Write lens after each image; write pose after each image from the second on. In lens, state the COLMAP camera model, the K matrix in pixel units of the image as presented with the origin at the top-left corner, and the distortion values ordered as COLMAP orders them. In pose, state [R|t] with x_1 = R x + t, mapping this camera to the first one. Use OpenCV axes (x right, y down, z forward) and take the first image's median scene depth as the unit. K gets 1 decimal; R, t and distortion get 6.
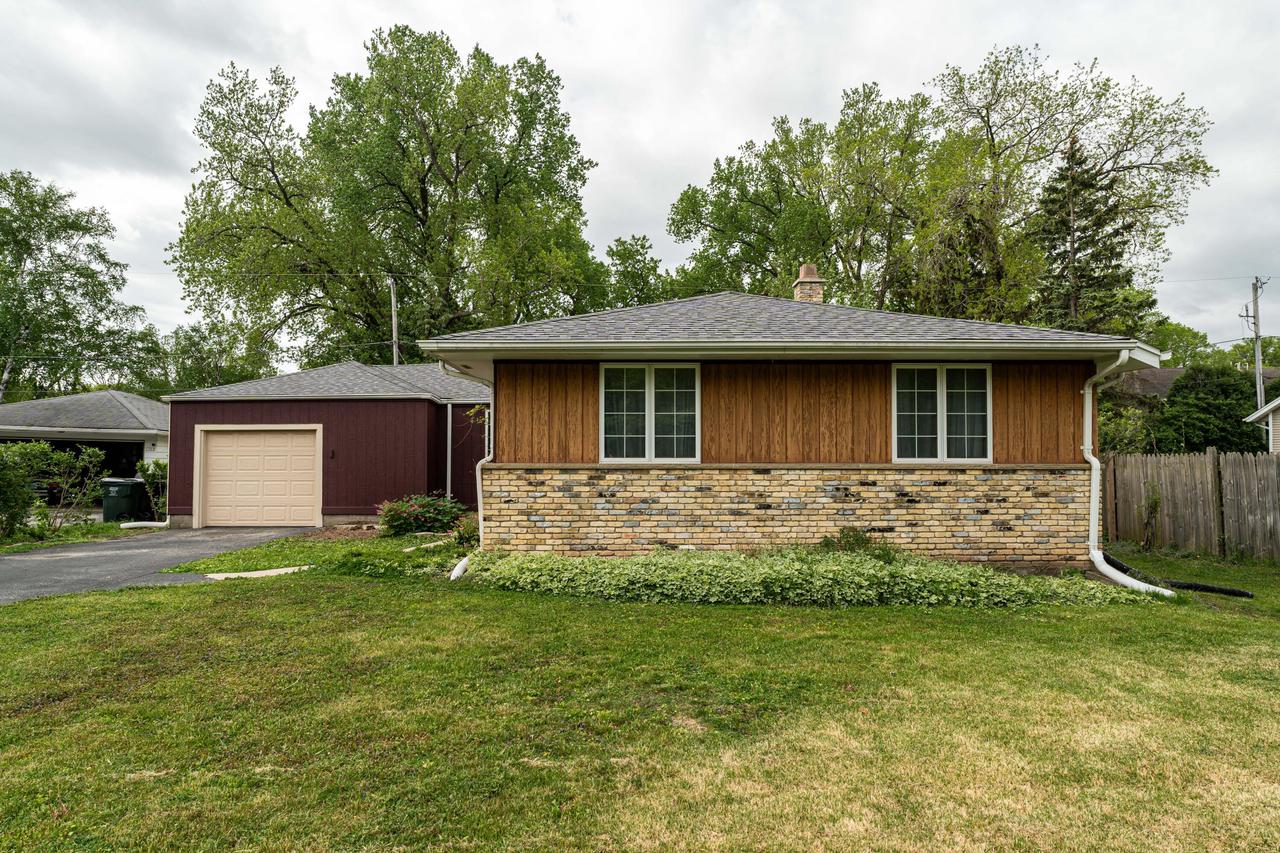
lens RADIAL K [[734.1, 0, 640.7], [0, 734.1, 436.6], [0, 0, 1]] dist [-0.002395, 0.002336]
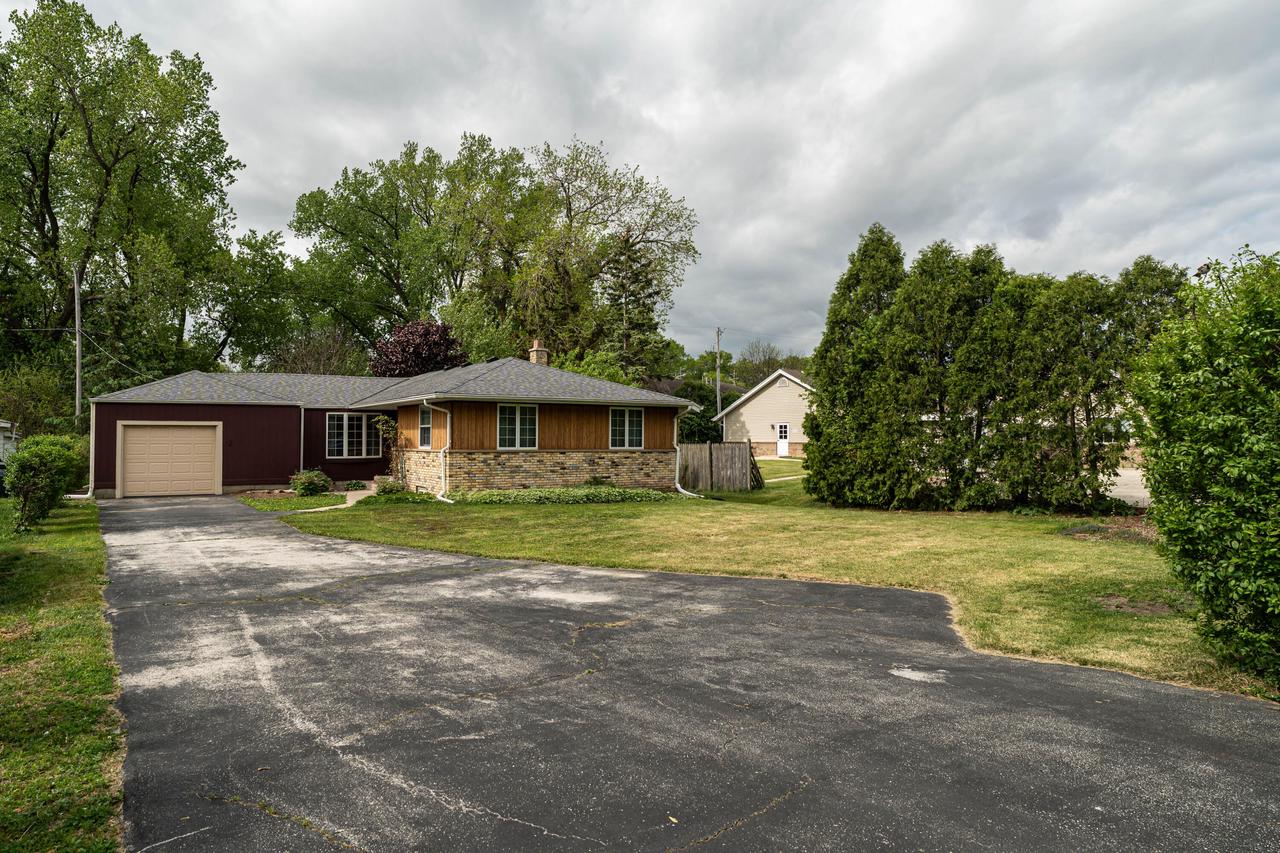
lens RADIAL K [[734.1, 0, 640.7], [0, 734.1, 436.6], [0, 0, 1]] dist [-0.002395, 0.002336]
pose [[0.823541, 0.007352, 0.567209, -0.605312], [-0.020990, 0.999626, 0.017518, -0.031787], [-0.566868, -0.026332, 0.823388, -0.660895]]
